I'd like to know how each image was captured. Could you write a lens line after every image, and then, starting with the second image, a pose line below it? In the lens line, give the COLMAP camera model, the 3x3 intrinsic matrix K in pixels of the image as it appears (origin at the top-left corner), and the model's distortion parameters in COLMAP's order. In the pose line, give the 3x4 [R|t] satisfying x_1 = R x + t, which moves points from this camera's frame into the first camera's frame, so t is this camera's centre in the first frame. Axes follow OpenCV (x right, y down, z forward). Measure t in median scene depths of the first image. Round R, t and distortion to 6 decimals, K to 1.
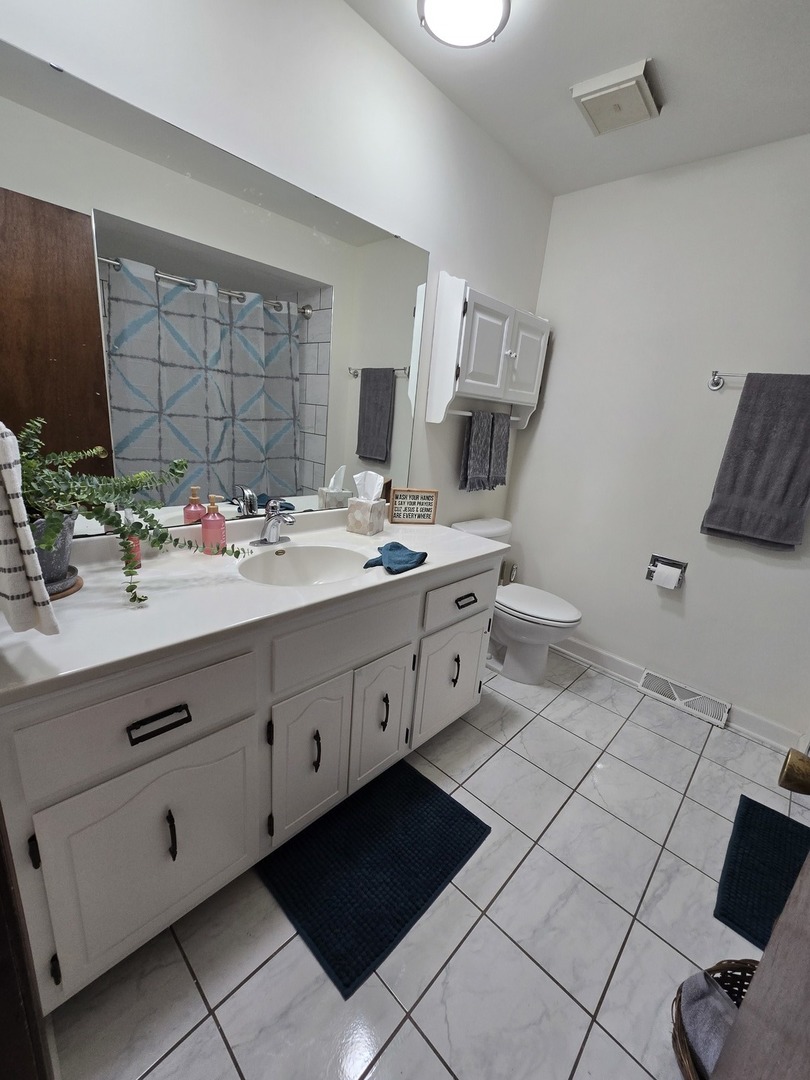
lens RADIAL K [[442.8, 0, 410.4], [0, 442.8, 541.4], [0, 0, 1]] dist [0.001708, 0.000111]
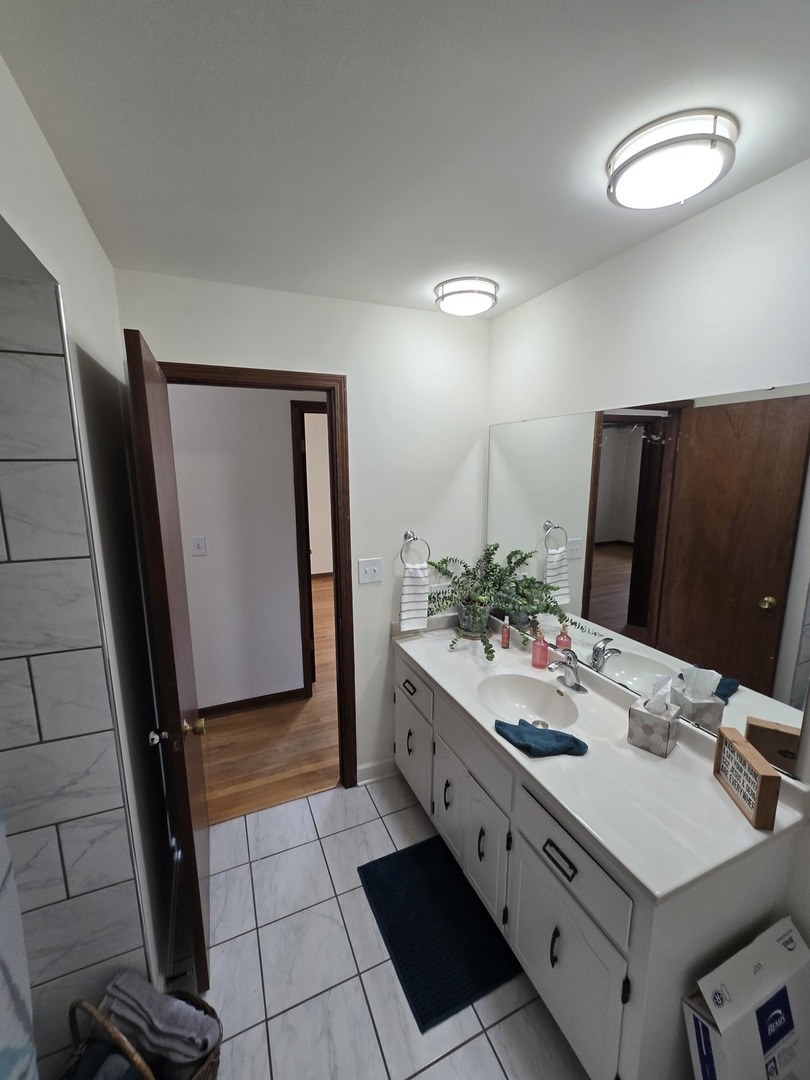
lens RADIAL K [[442.8, 0, 410.4], [0, 442.8, 541.4], [0, 0, 1]] dist [0.001708, 0.000111]
pose [[-0.386947, 0.073696, -0.919152, 1.051274], [-0.292966, 0.935328, 0.198326, -0.535798], [0.874324, 0.346022, -0.340332, 1.013920]]
